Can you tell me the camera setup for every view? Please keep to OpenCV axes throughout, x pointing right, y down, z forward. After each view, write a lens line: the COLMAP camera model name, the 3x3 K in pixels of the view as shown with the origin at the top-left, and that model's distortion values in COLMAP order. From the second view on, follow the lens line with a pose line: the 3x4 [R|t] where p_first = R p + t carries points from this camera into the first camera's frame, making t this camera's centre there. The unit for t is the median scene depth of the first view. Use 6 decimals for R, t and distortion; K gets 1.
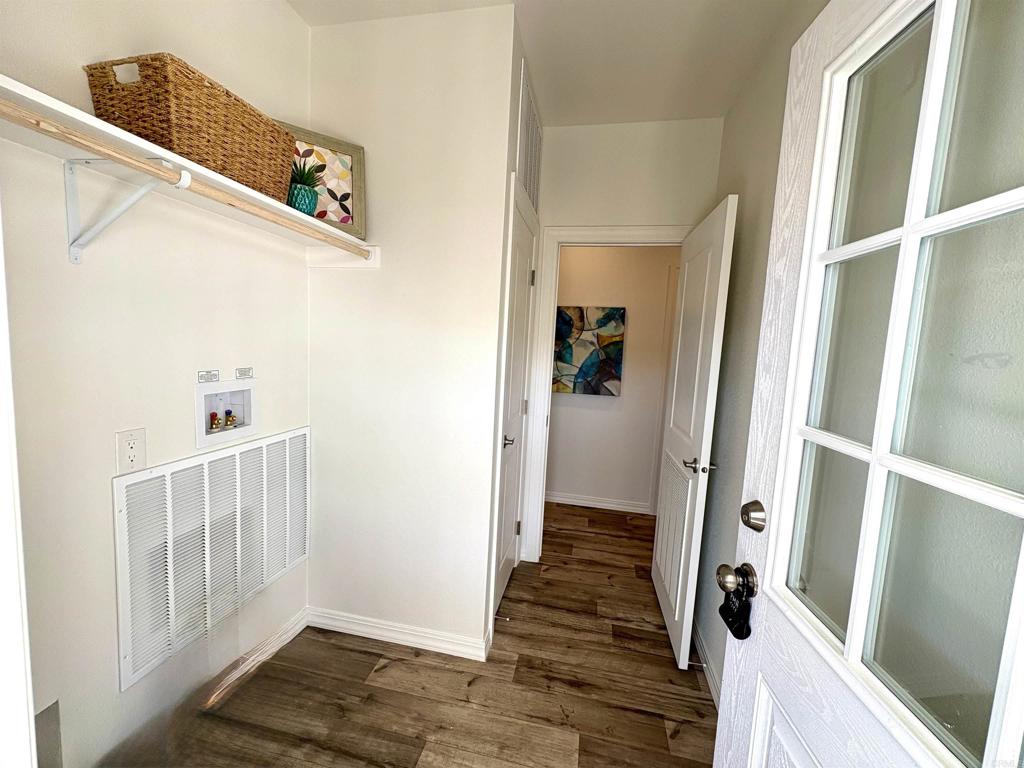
lens RADIAL K [[400.3, 0, 512.0], [0, 400.3, 384.0], [0, 0, 1]] dist [-0.001033, -0.000054]
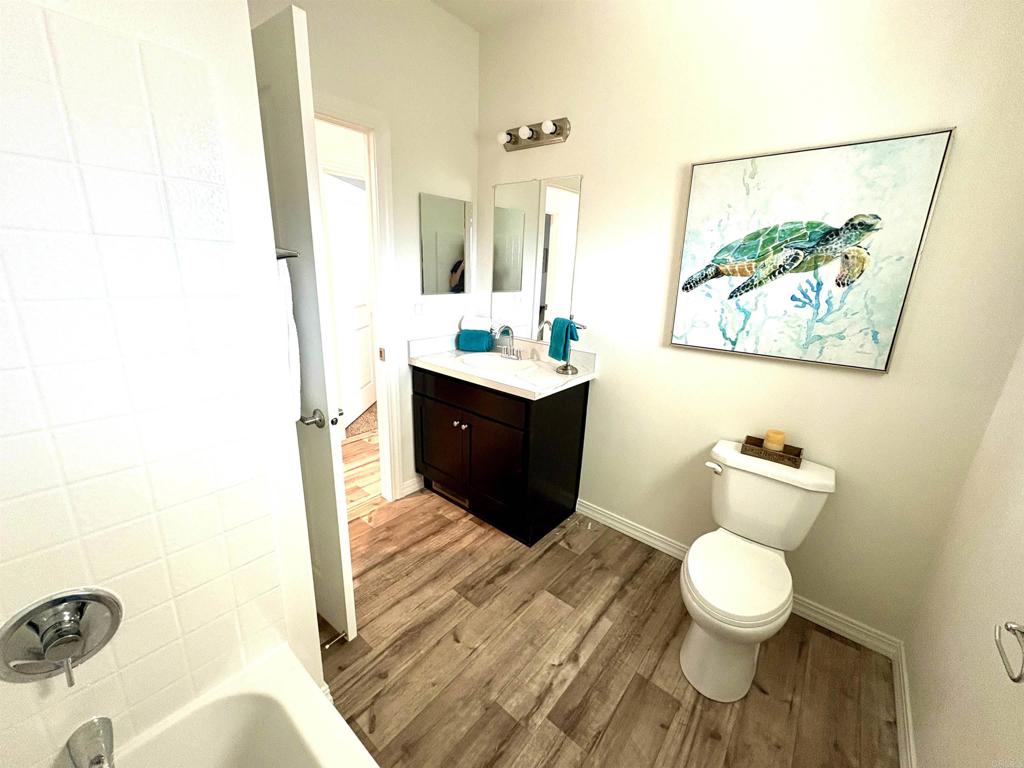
lens RADIAL K [[409.9, 0, 512.0], [0, 409.9, 384.0], [0, 0, 1]] dist [-0.000890, -0.000101]
pose [[0.466849, -0.259764, 0.845325, -0.722770], [0.060603, 0.963036, 0.262466, -0.075077], [-0.882258, -0.071303, 0.465335, 0.498129]]
